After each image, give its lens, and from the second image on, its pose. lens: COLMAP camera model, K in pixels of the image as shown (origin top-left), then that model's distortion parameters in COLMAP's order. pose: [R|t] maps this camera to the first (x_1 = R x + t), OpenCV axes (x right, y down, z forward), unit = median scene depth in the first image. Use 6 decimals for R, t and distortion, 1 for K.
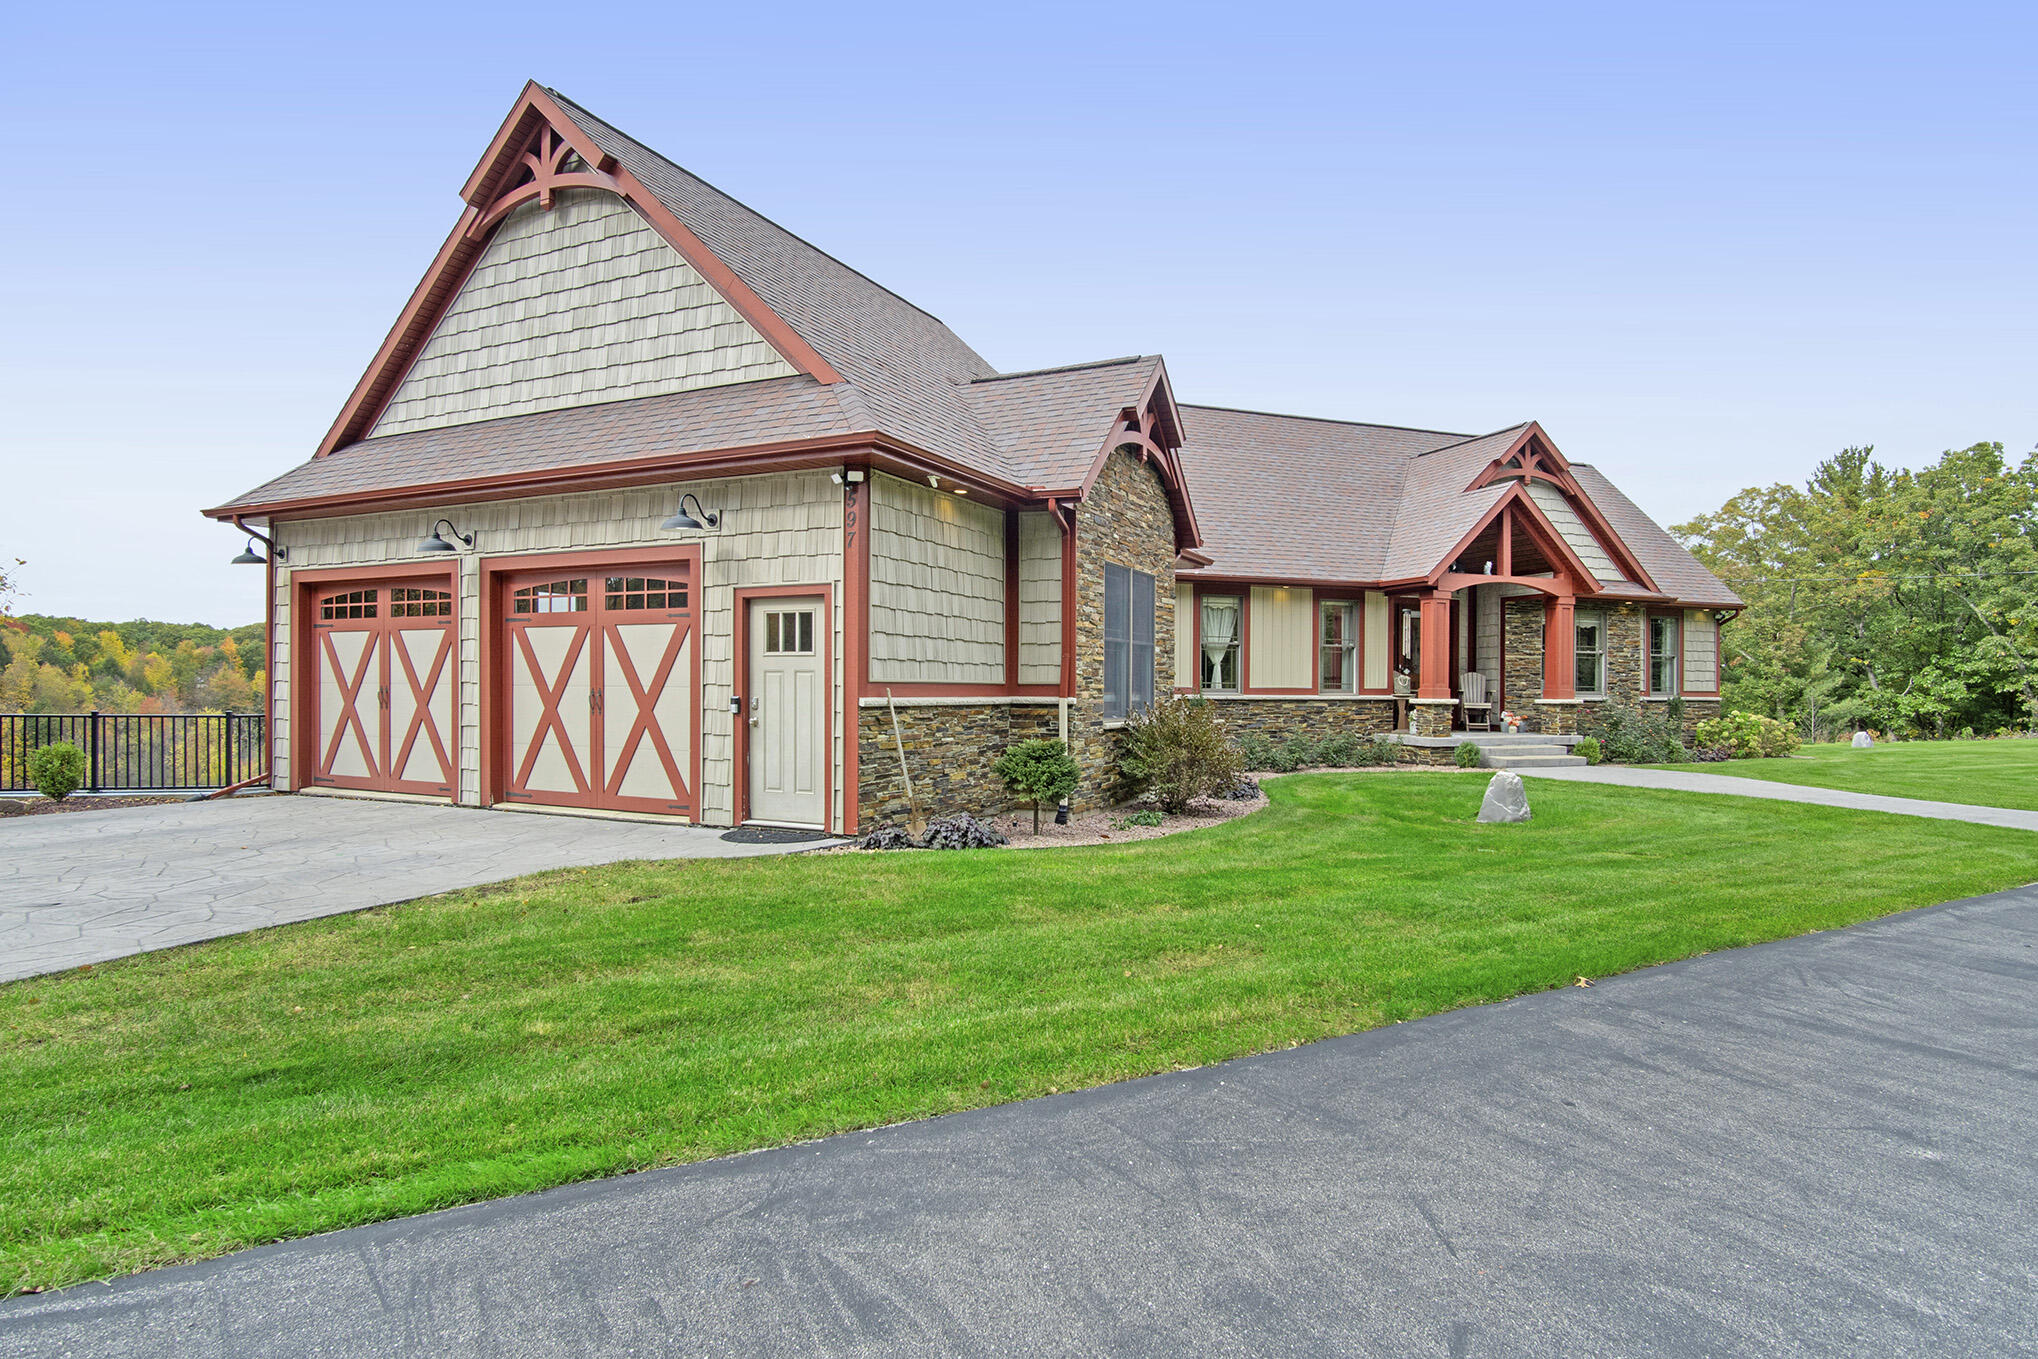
lens RADIAL K [[1163.7, 0, 1019.0], [0, 1163.7, 679.5], [0, 0, 1]] dist [-0.014349, 0.000618]
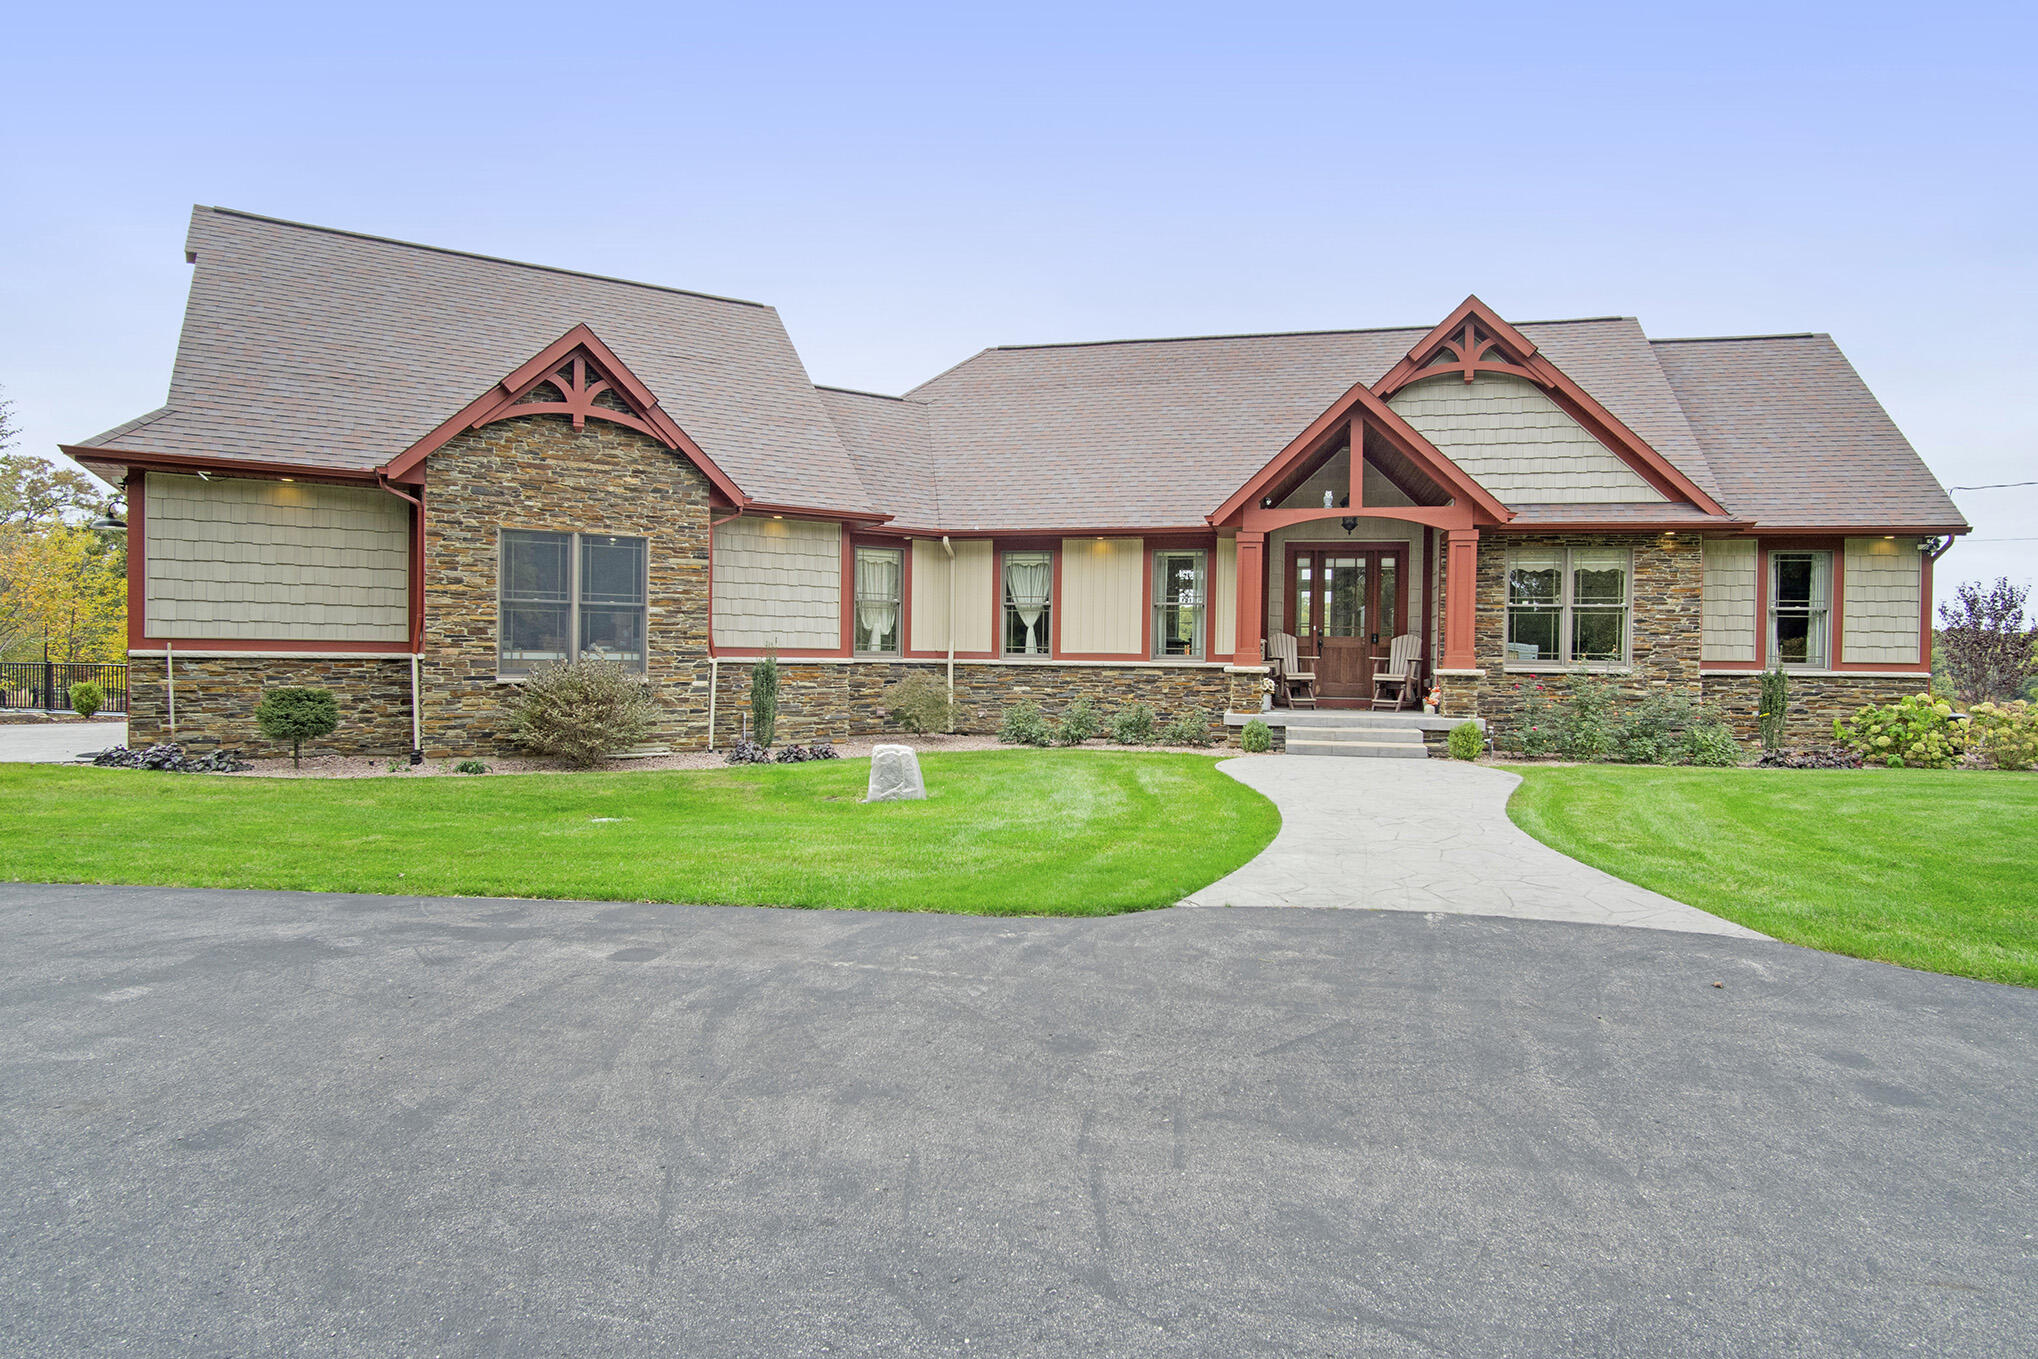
lens RADIAL K [[1163.7, 0, 1019.0], [0, 1163.7, 679.5], [0, 0, 1]] dist [-0.014349, 0.000618]
pose [[0.826755, 0.014759, -0.562369, 0.676222], [-0.003173, 0.999762, 0.021573, 0.008625], [0.562554, -0.016051, 0.826605, 0.238781]]
